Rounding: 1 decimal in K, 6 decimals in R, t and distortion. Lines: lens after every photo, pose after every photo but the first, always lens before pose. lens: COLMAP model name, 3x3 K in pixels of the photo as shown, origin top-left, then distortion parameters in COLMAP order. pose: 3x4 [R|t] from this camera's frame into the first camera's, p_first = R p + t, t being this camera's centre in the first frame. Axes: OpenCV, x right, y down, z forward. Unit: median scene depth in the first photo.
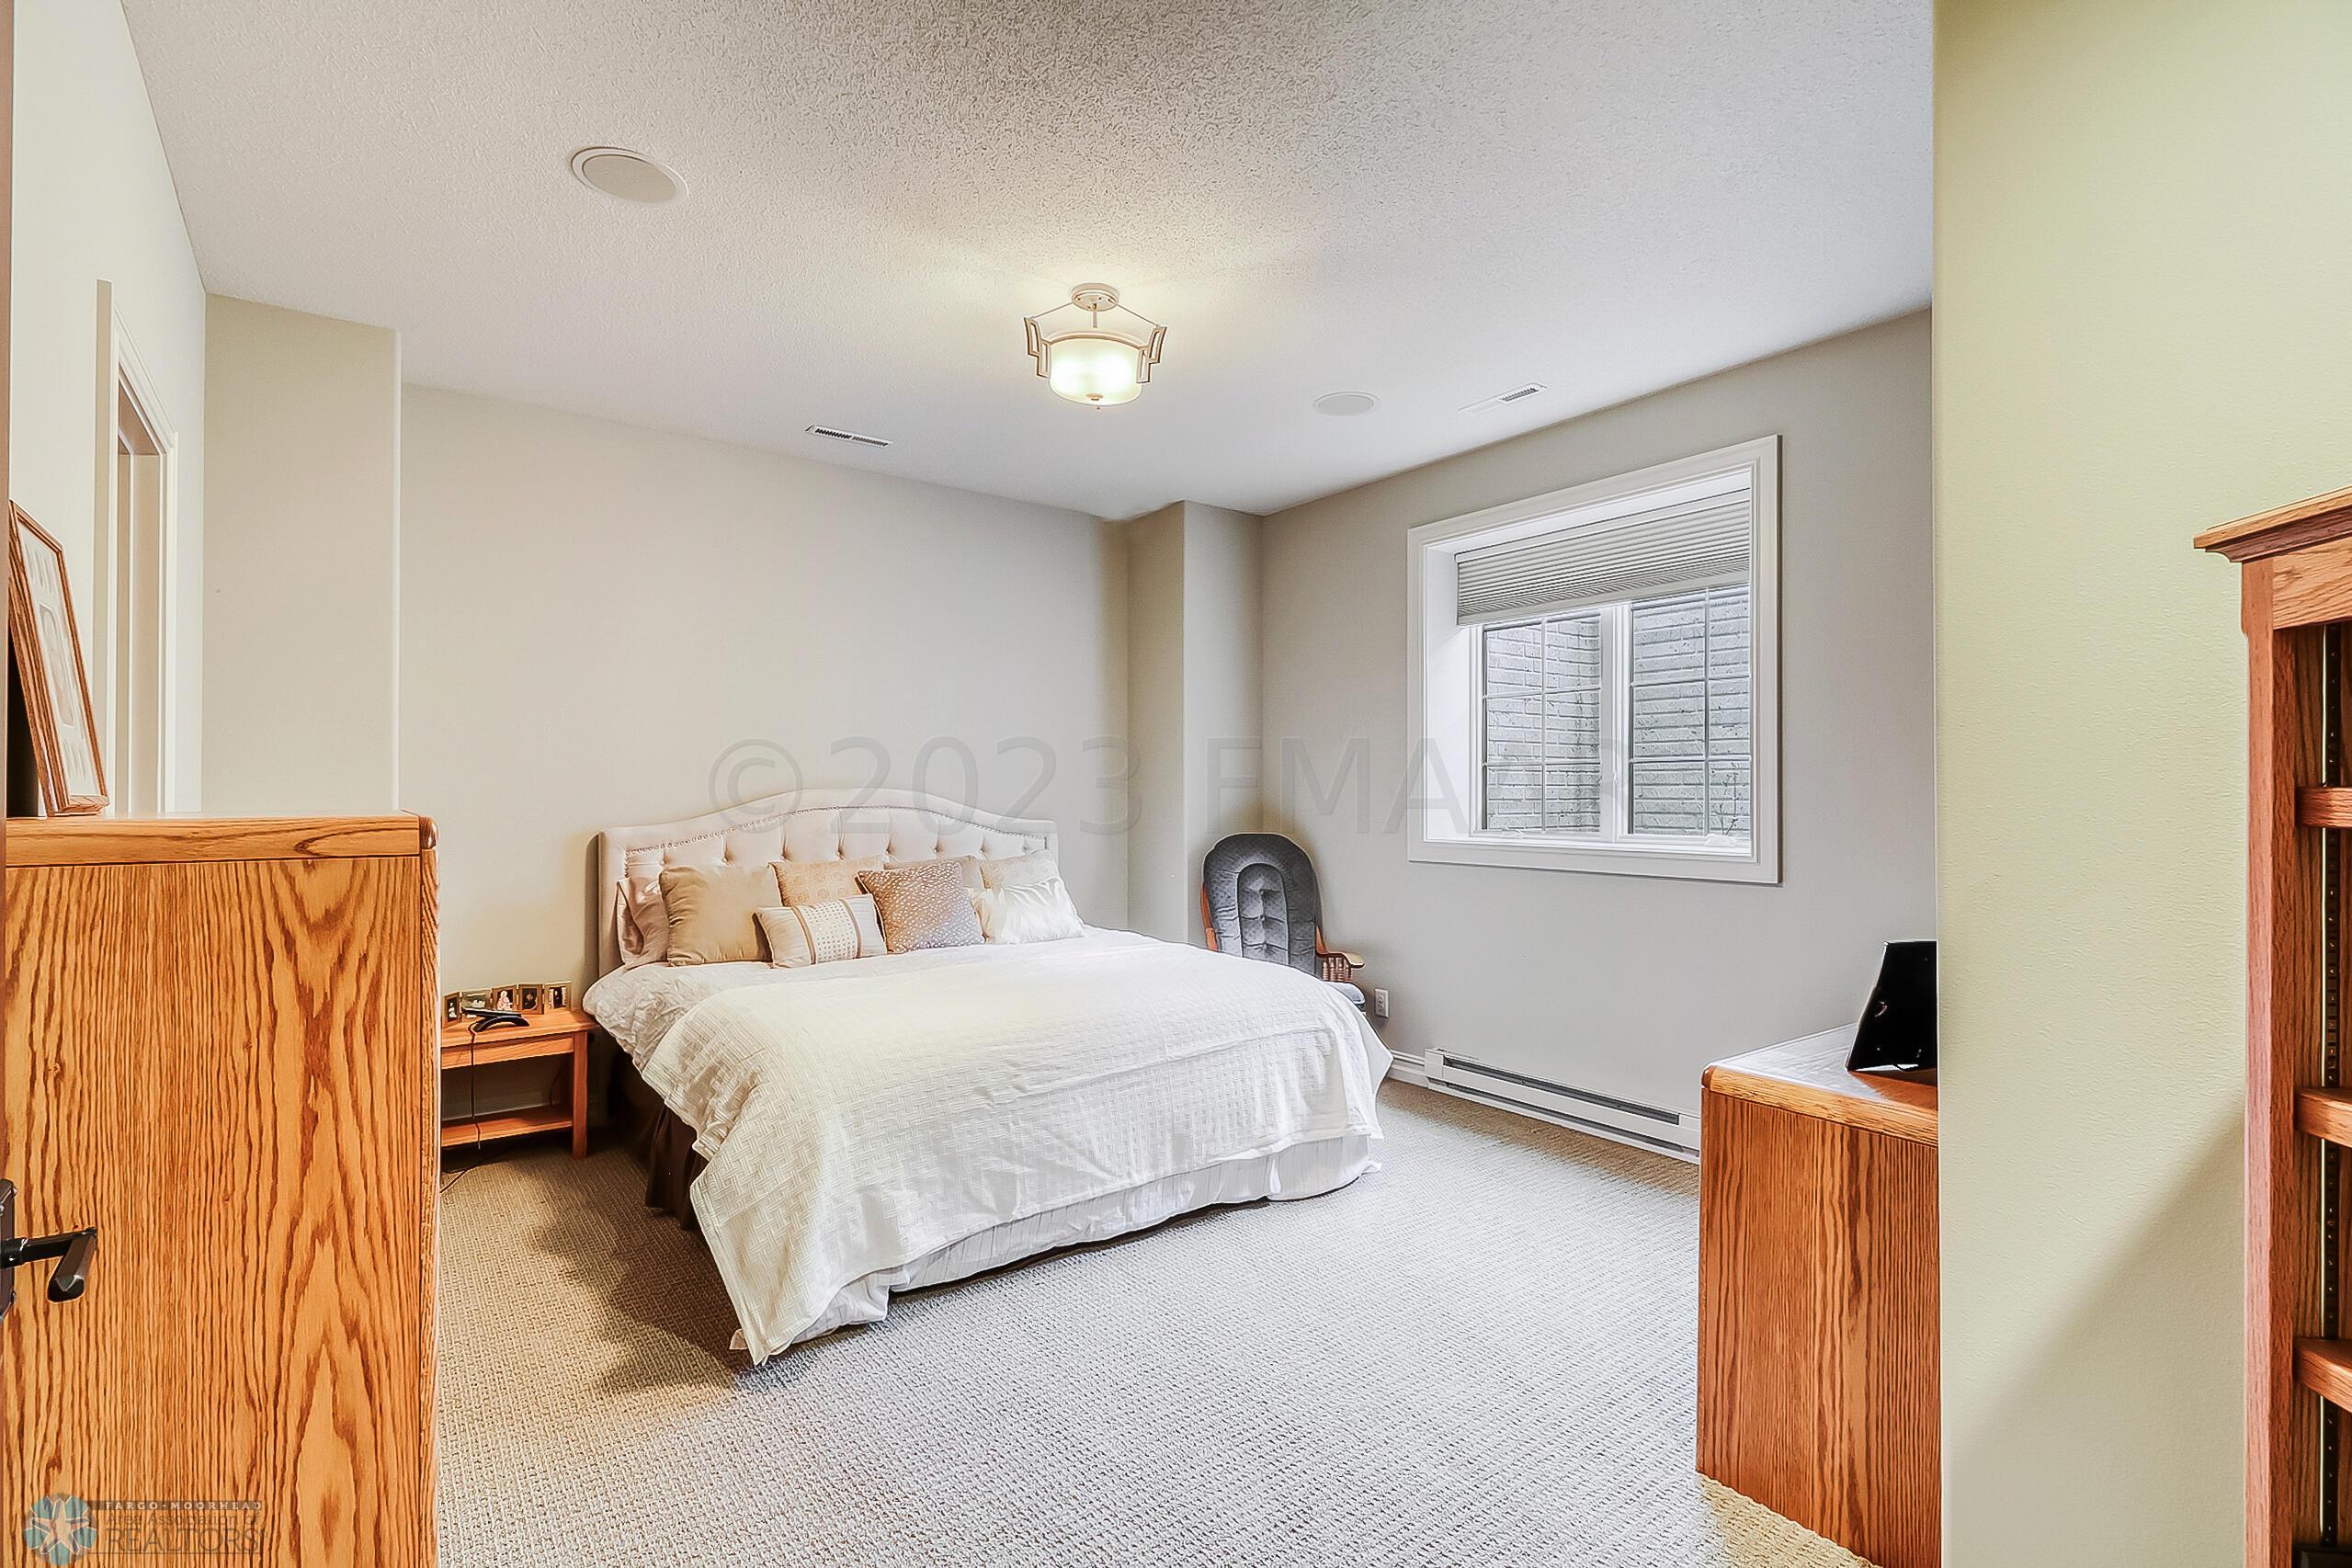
lens RADIAL K [[1087.1, 0, 1175.2], [0, 1087.1, 791.9], [0, 0, 1]] dist [-0.009736, -0.005769]
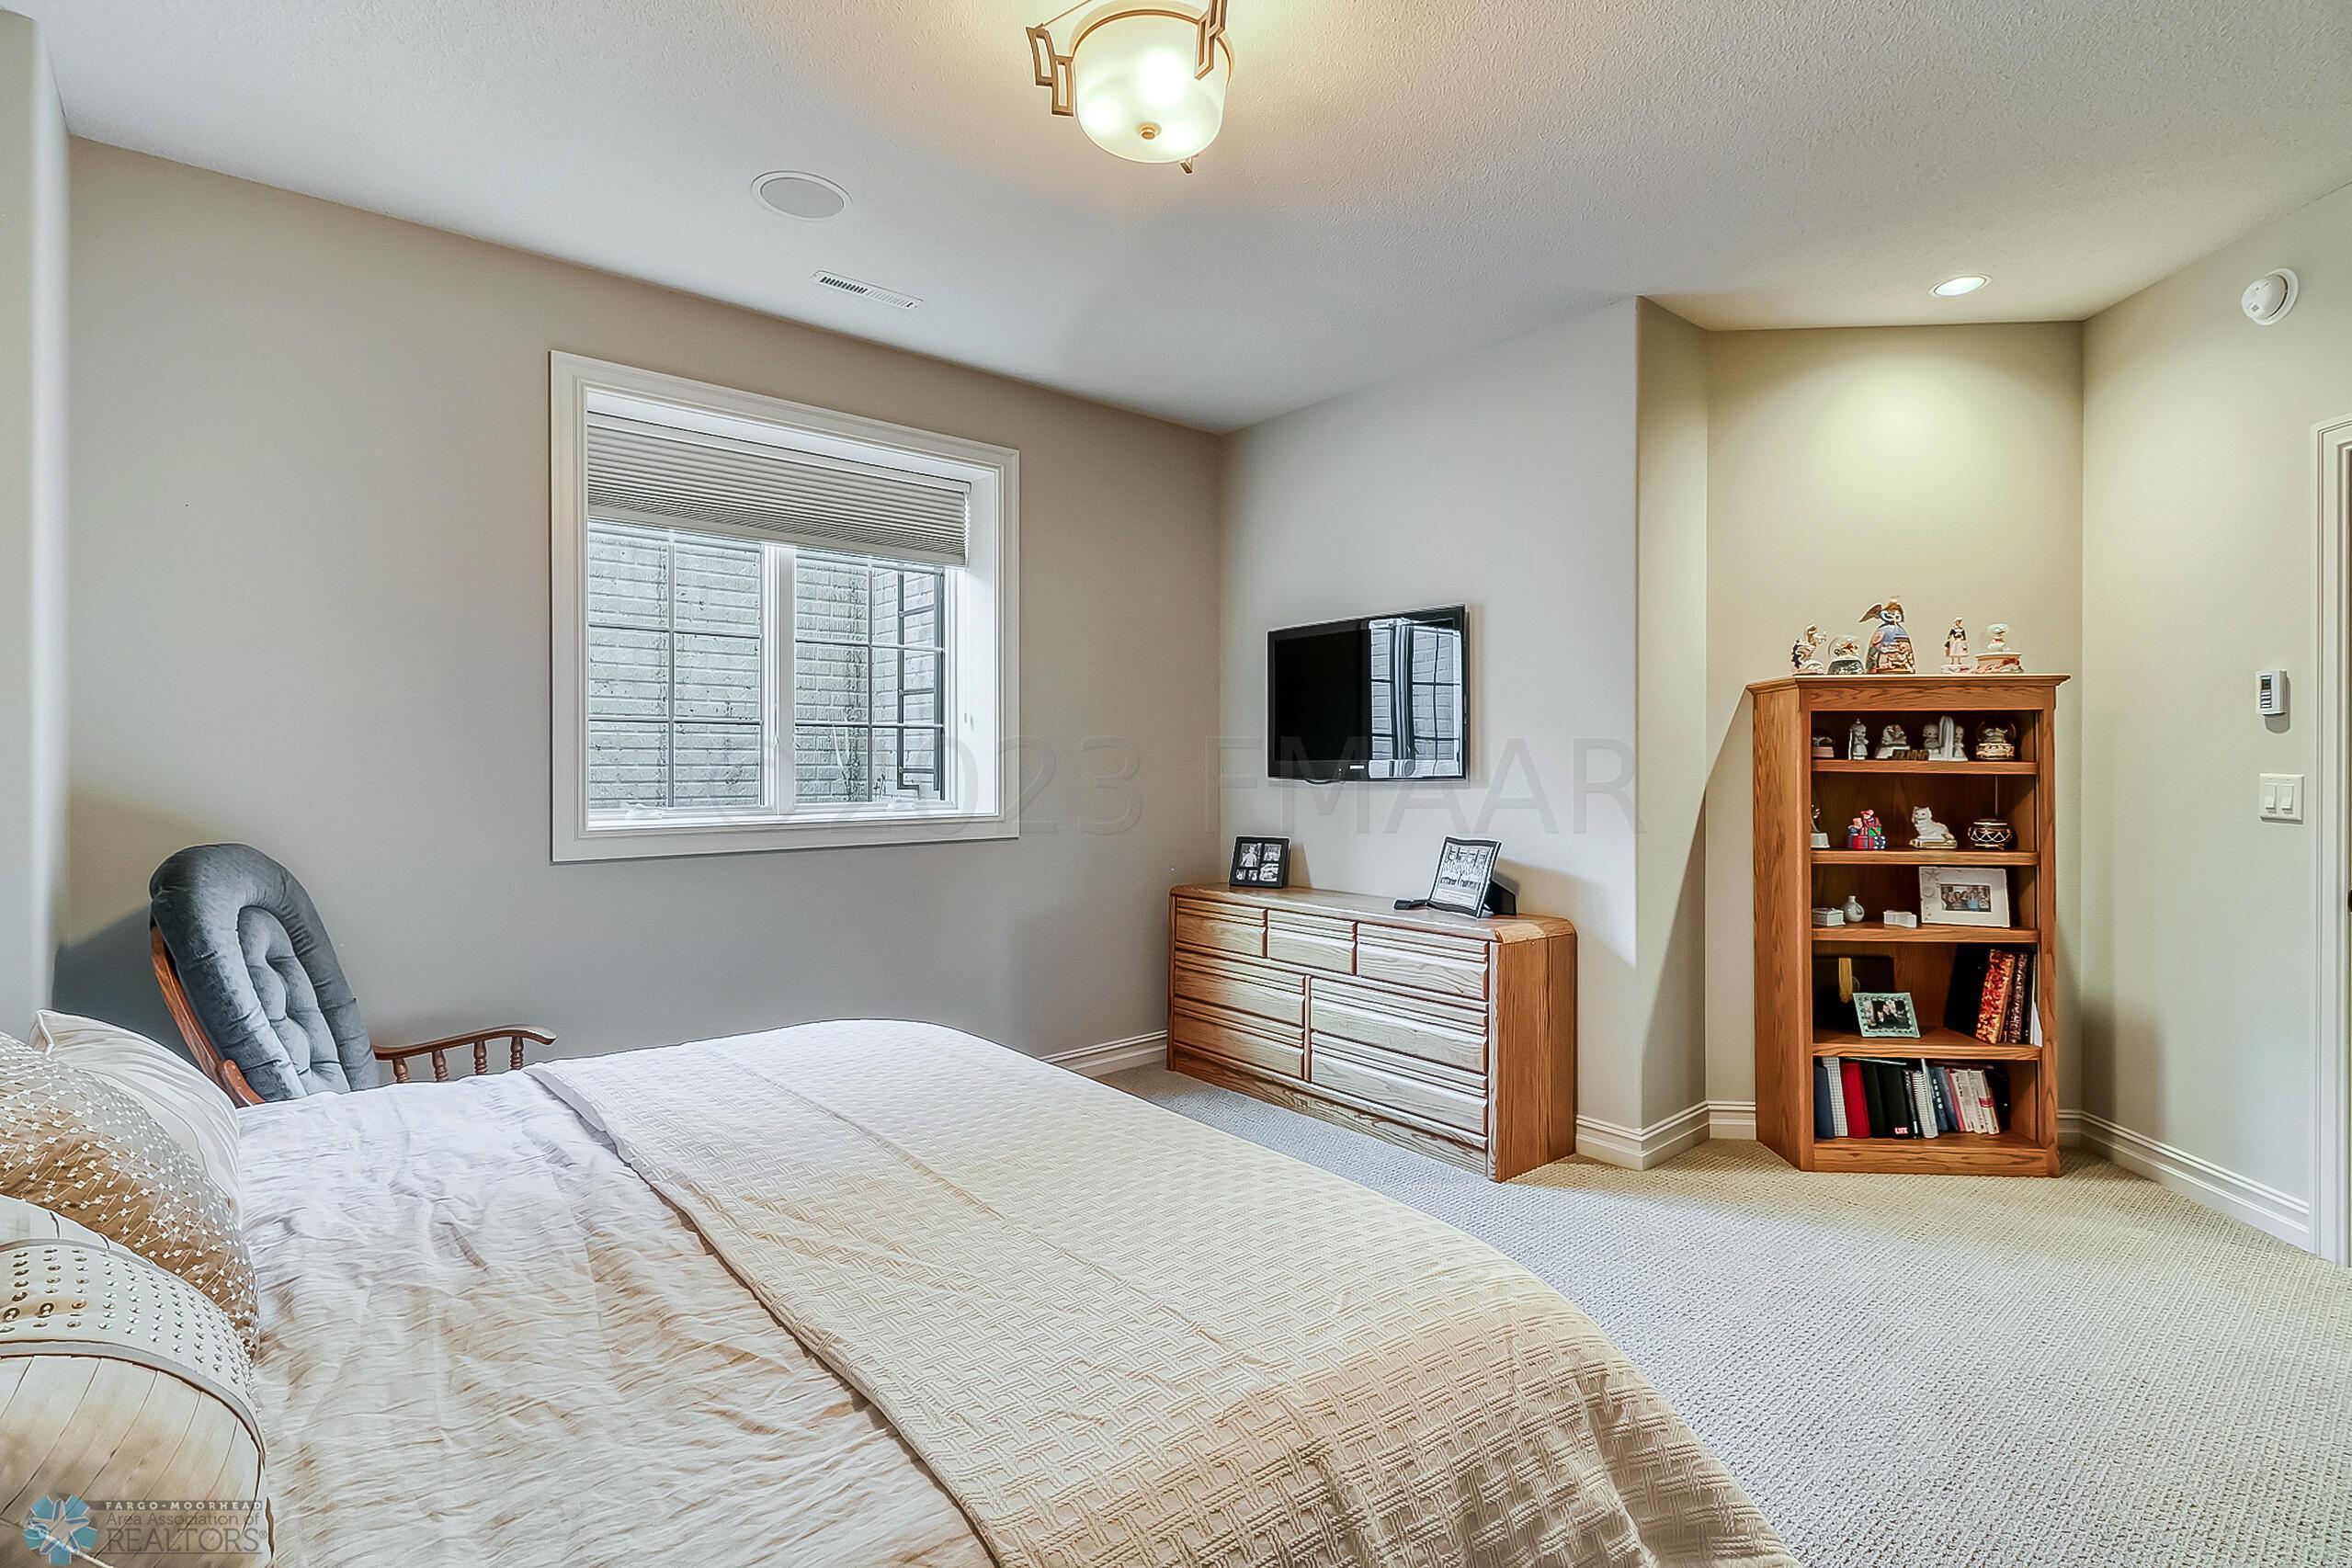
lens RADIAL K [[1087.1, 0, 1174.4], [0, 1087.1, 765.1], [0, 0, 1]] dist [-0.009736, -0.005769]
pose [[-0.045173, -0.010912, 0.998920, -1.156824], [-0.003196, 0.999937, 0.010778, -0.009688], [-0.998974, -0.002705, -0.045205, 1.633218]]
